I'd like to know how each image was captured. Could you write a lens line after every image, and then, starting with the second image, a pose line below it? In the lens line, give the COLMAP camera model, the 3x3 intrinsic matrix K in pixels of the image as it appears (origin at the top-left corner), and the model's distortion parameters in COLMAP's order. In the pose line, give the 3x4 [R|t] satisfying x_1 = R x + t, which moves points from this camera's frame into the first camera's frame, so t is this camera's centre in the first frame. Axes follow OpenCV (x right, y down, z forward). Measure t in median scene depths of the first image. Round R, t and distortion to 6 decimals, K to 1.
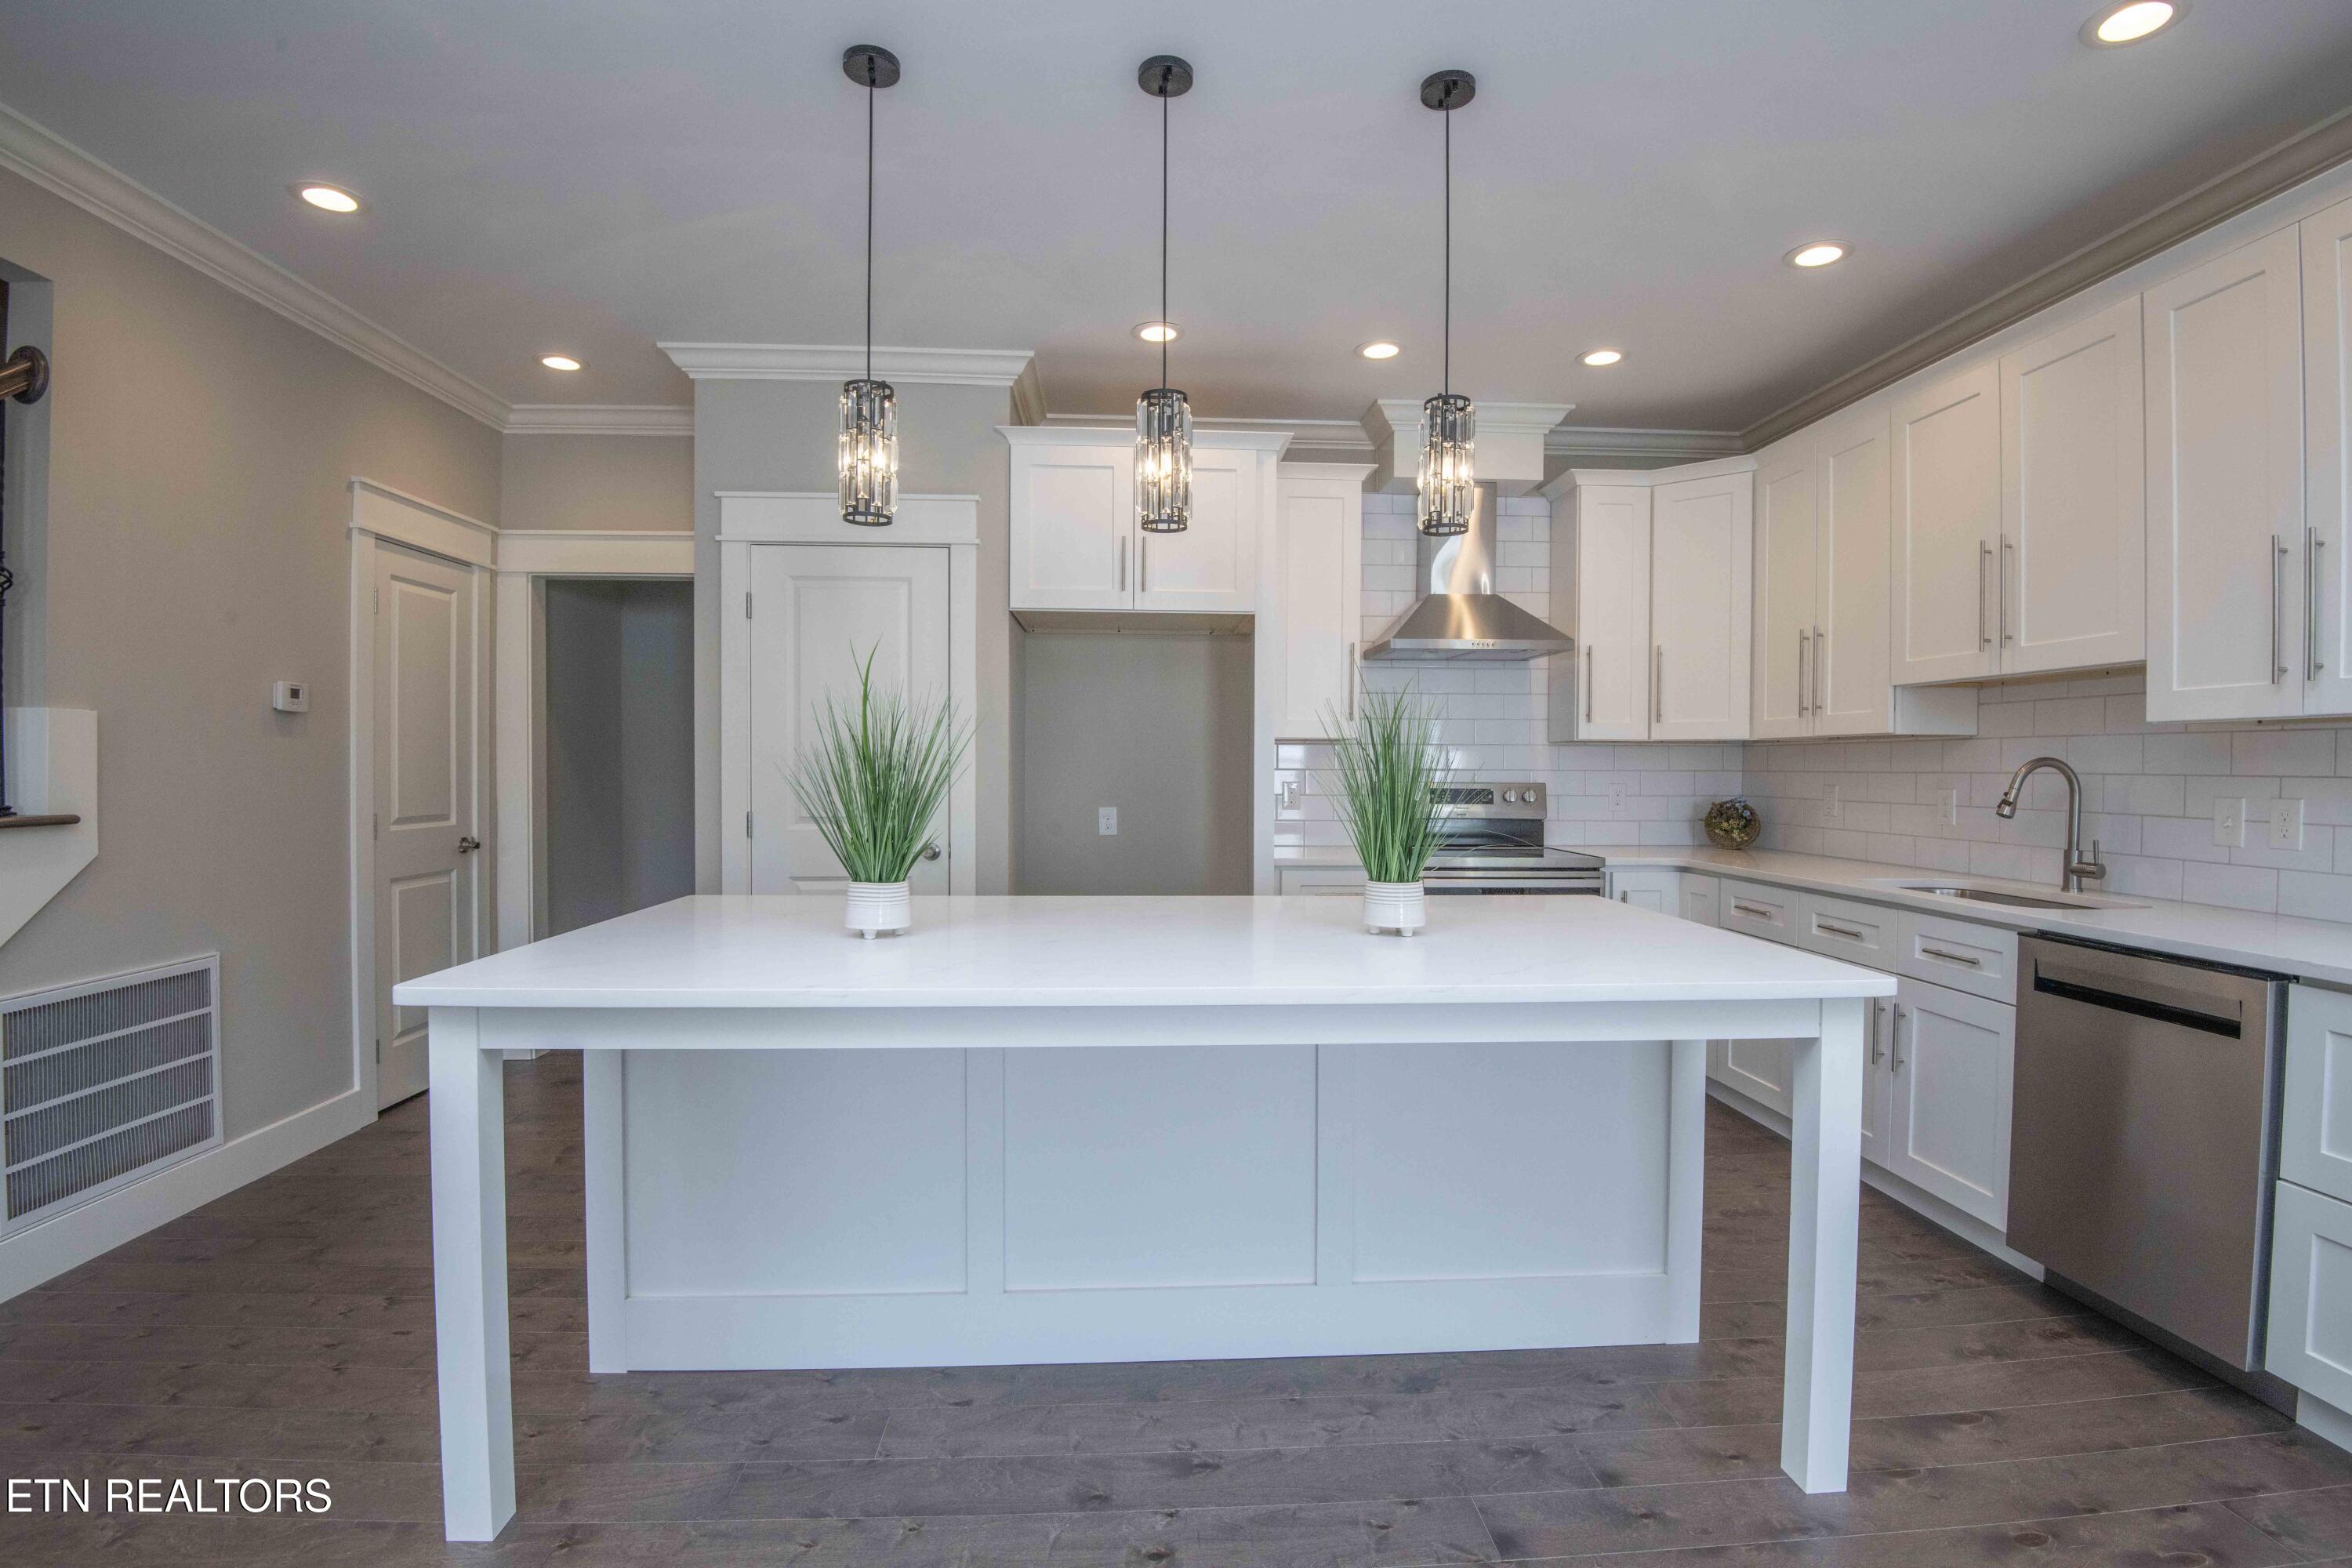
lens RADIAL K [[1081.0, 0, 1186.1], [0, 1081.0, 784.8], [0, 0, 1]] dist [0.001764, -0.034259]
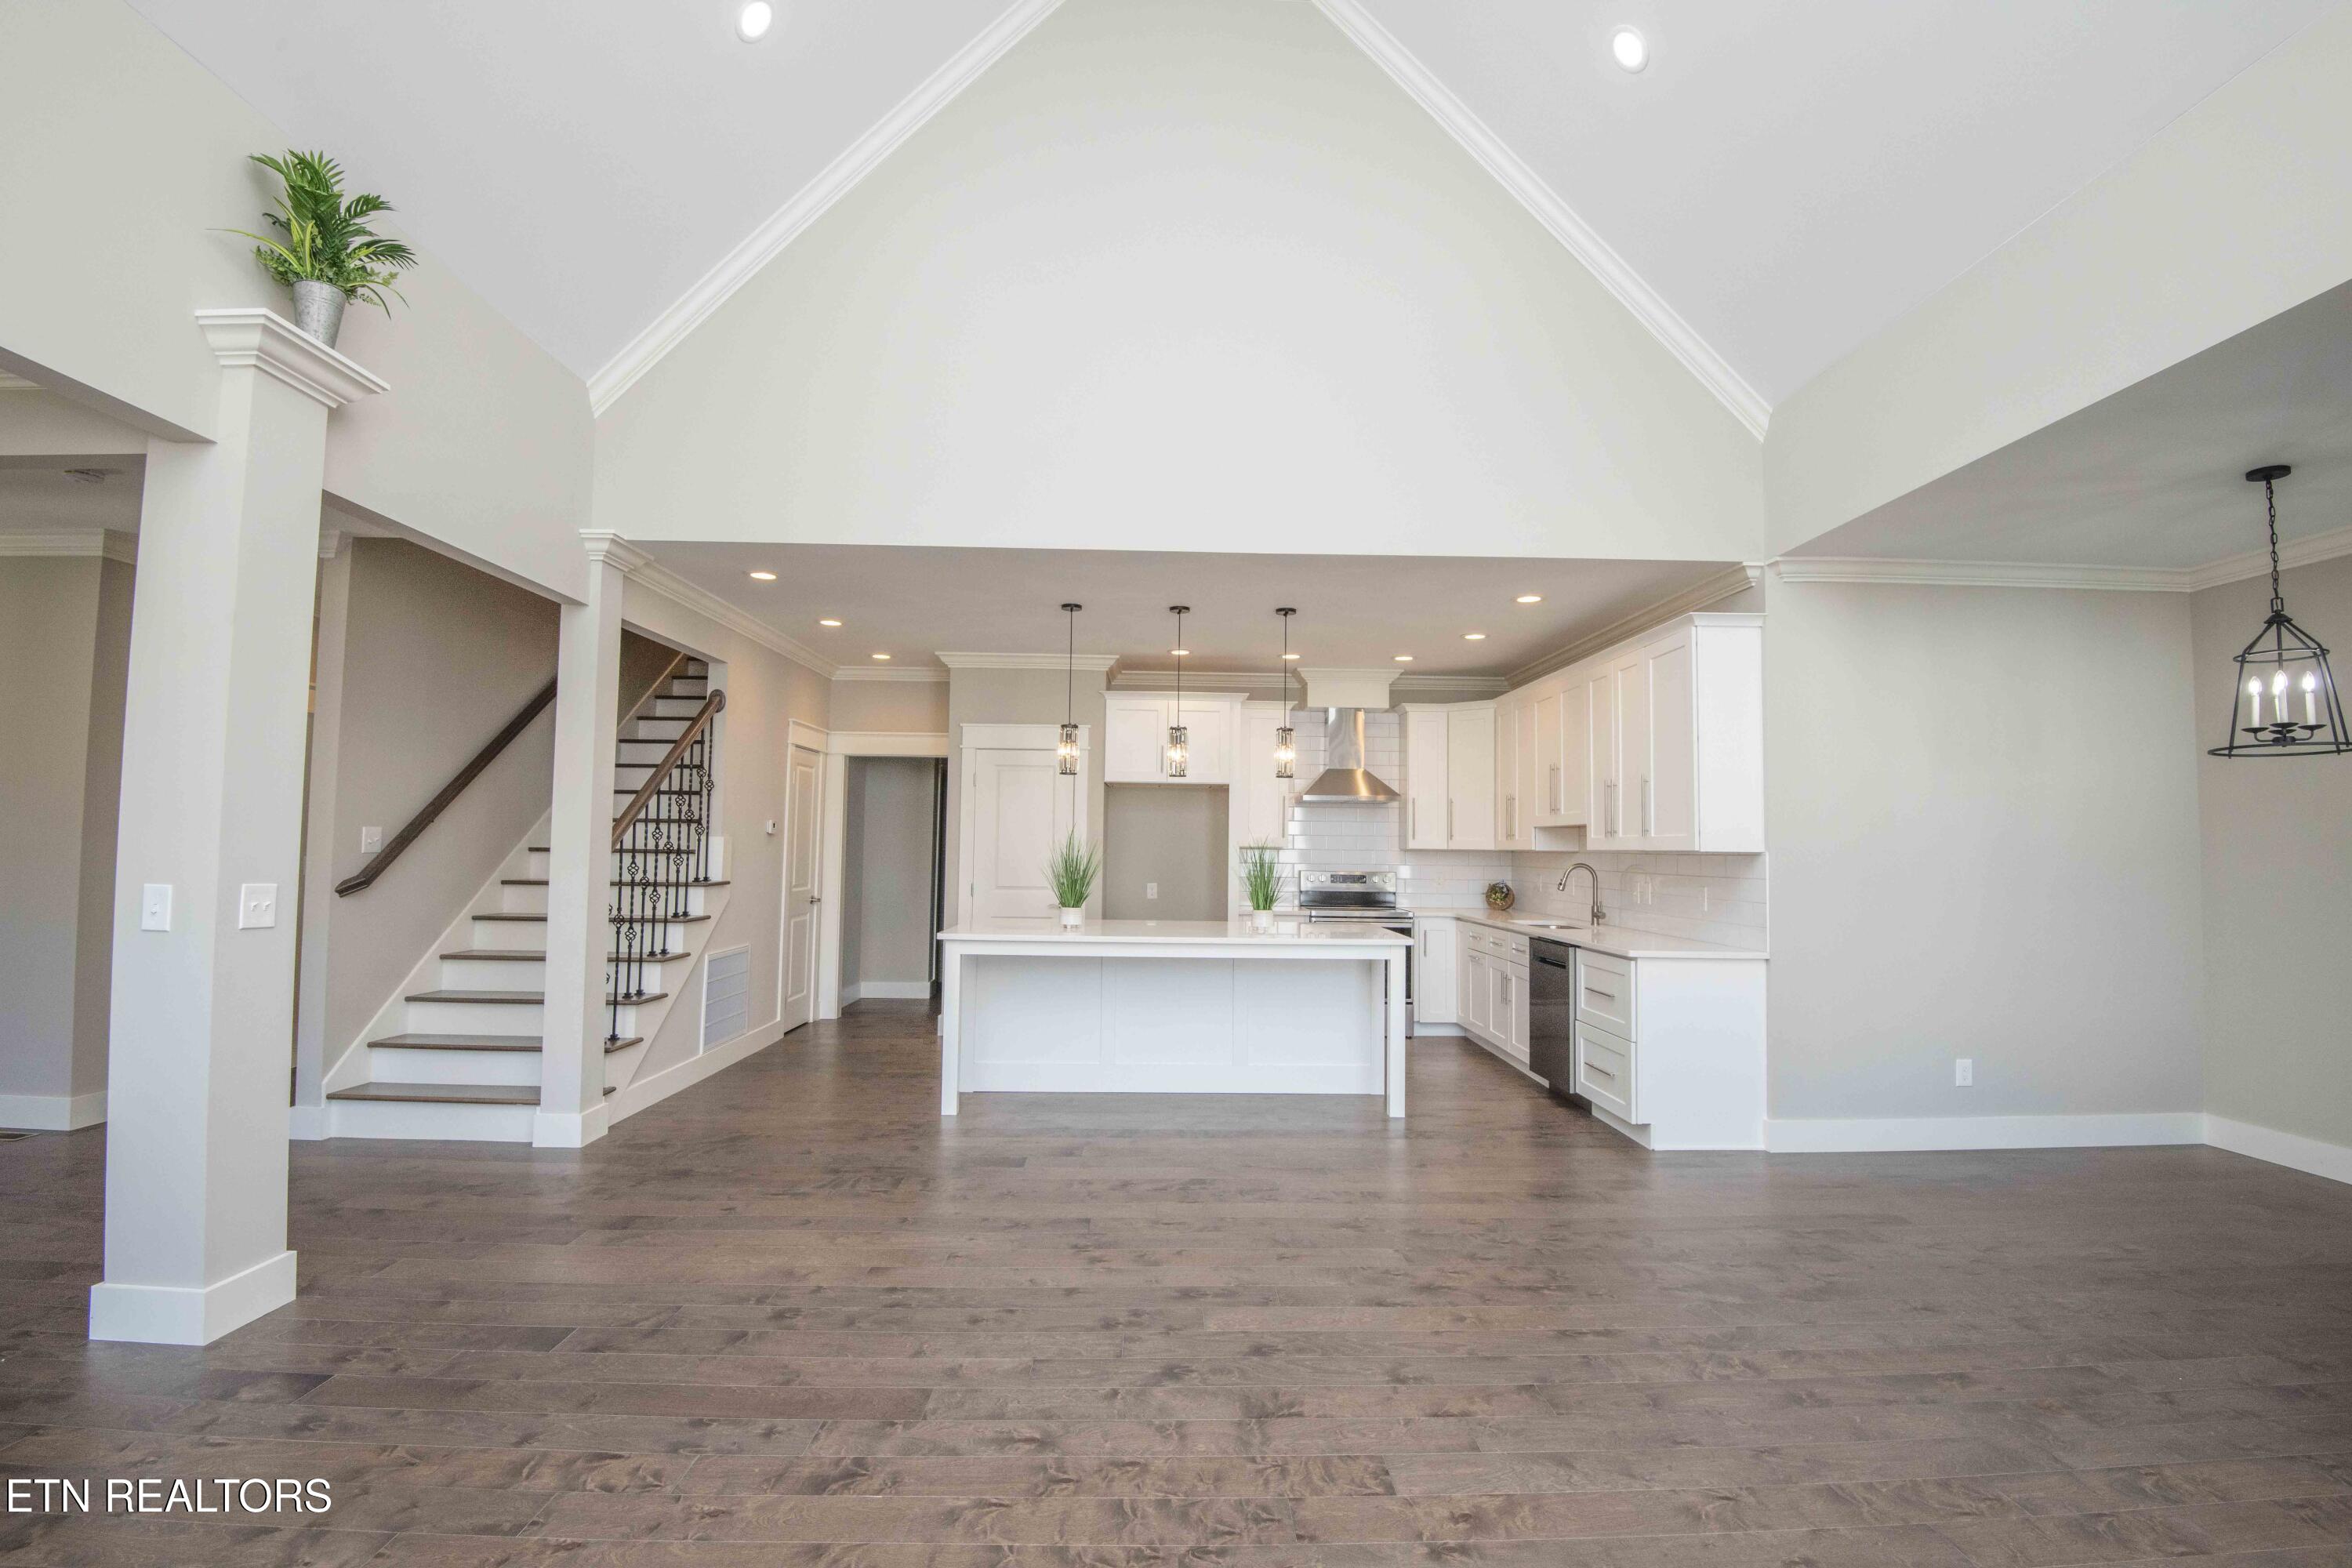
lens RADIAL K [[1081.0, 0, 1186.1], [0, 1081.0, 784.8], [0, 0, 1]] dist [0.001764, -0.034259]
pose [[0.999451, 0.006727, -0.032445, 0.049899], [-0.009238, 0.996919, -0.077888, -0.004789], [0.031821, 0.078145, 0.996434, -0.944618]]
